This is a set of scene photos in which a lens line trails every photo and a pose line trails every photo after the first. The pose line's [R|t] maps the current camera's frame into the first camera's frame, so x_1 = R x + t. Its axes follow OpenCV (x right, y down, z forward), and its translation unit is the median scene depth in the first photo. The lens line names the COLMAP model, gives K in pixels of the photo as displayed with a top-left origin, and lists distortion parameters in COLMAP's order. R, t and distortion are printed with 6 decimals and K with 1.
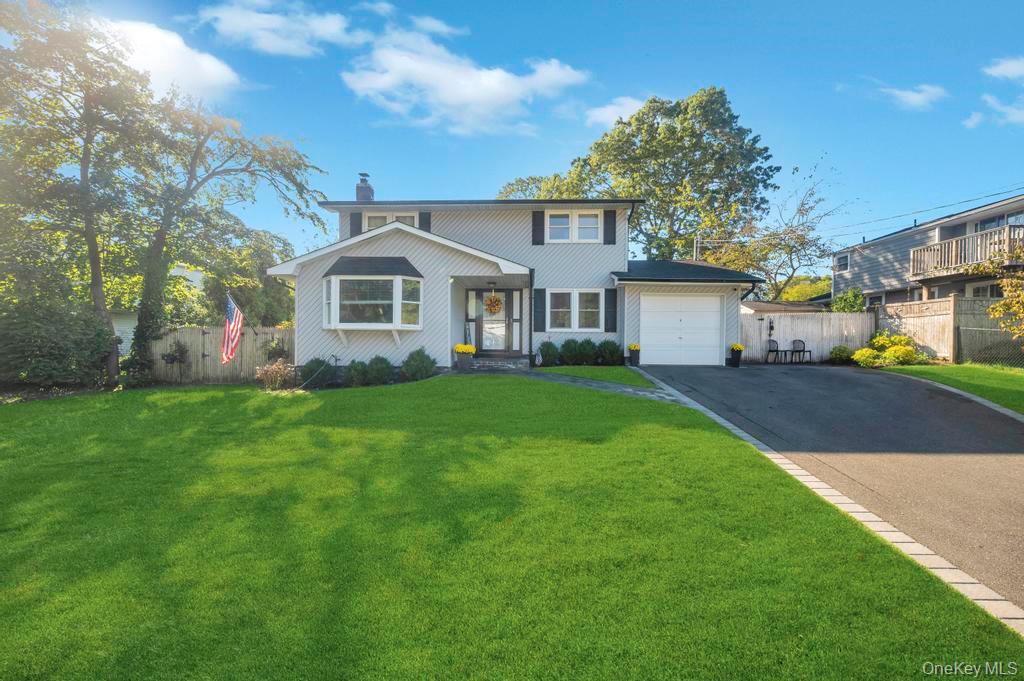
lens RADIAL K [[407.2, 0, 510.2], [0, 407.2, 344.3], [0, 0, 1]] dist [0.000725, 0.000028]
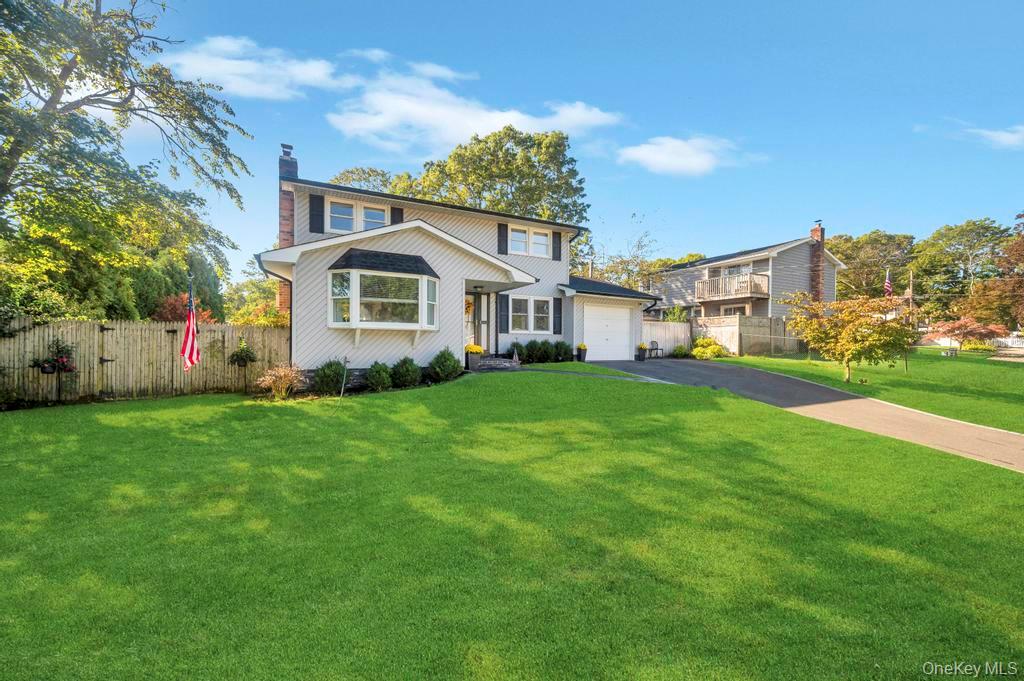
lens RADIAL K [[407.9, 0, 512.0], [0, 407.9, 340.5], [0, 0, 1]] dist [-0.000056, -0.000047]
pose [[0.870457, 0.004029, 0.492229, -0.456432], [-0.000953, 0.999978, -0.006500, -0.003518], [-0.492244, 0.005189, 0.870442, 0.027697]]
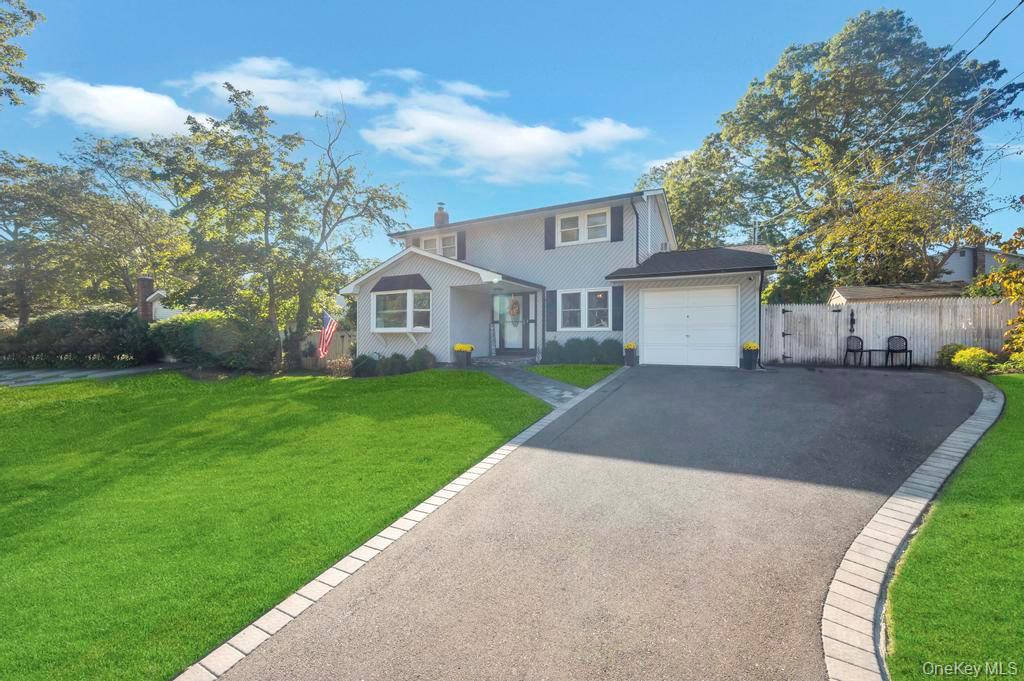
lens RADIAL K [[407.9, 0, 512.0], [0, 407.9, 340.5], [0, 0, 1]] dist [-0.000056, -0.000047]
pose [[0.898532, -0.005368, -0.438874, 0.448098], [0.004518, 0.999985, -0.002981, -0.004146], [0.438884, 0.000696, 0.898544, 0.003024]]
